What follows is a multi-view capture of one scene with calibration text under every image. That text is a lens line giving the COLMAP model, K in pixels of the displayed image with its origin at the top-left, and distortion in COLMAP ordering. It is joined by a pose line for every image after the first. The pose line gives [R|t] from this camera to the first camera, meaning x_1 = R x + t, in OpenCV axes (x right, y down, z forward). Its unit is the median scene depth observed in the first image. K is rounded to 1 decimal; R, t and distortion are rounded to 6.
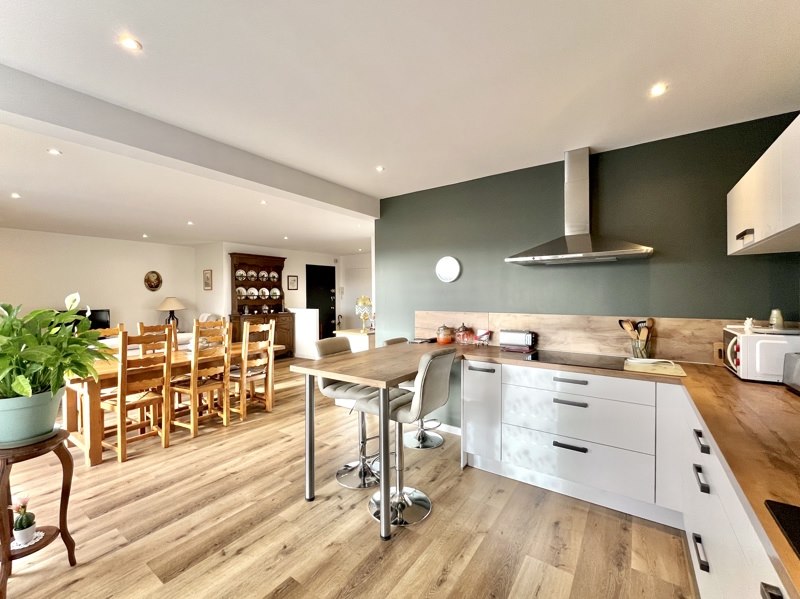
lens RADIAL K [[334.5, 0, 400.0], [0, 334.5, 299.5], [0, 0, 1]] dist [0.000480, 0.000162]
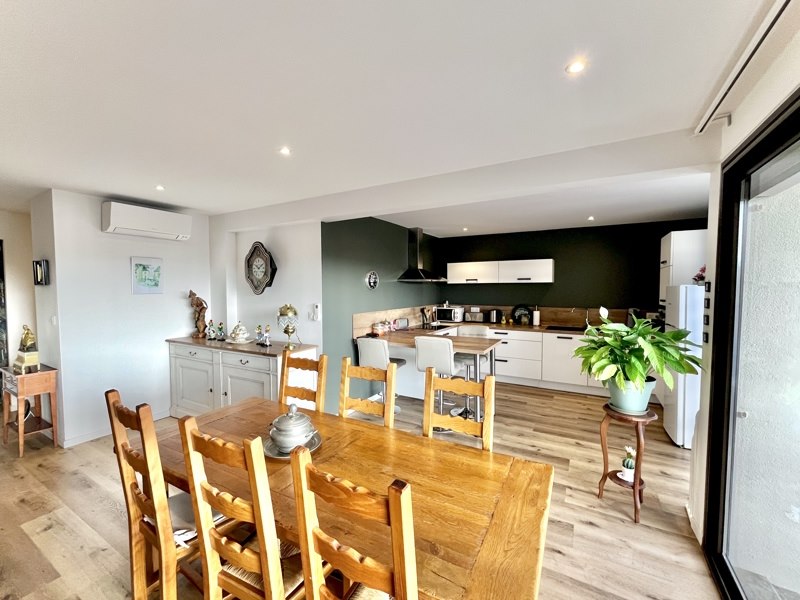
lens RADIAL K [[334.5, 0, 400.0], [0, 334.5, 300.0], [0, 0, 1]] dist [0.000480, 0.000162]
pose [[-0.088537, -0.024638, 0.995768, -1.999505], [0.011135, 0.999607, 0.025723, -0.065204], [-0.996011, 0.013365, -0.088228, 1.712261]]
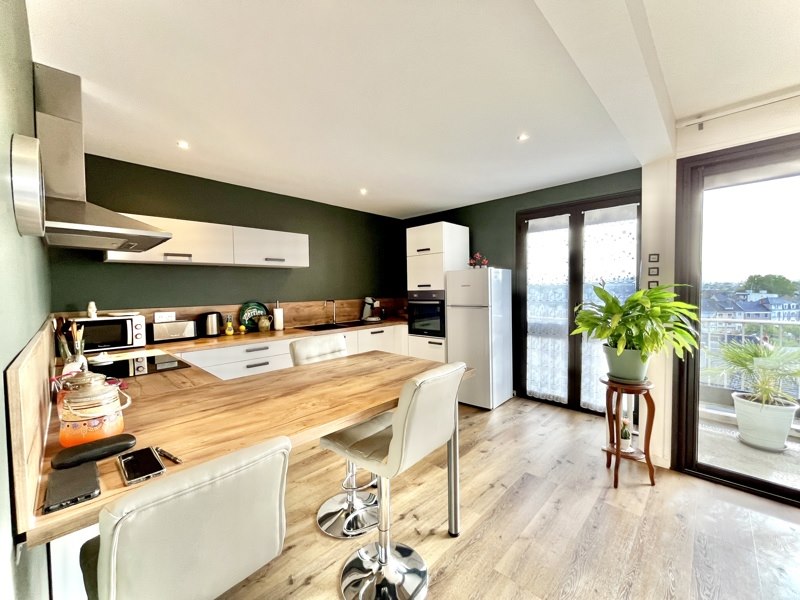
lens RADIAL K [[334.5, 0, 400.0], [0, 334.5, 300.0], [0, 0, 1]] dist [0.000480, 0.000162]
pose [[-0.986818, 0.013978, 0.161232, -0.325237], [0.021788, 0.998668, 0.046773, -0.012070], [-0.160363, 0.049670, -0.985808, 2.098383]]
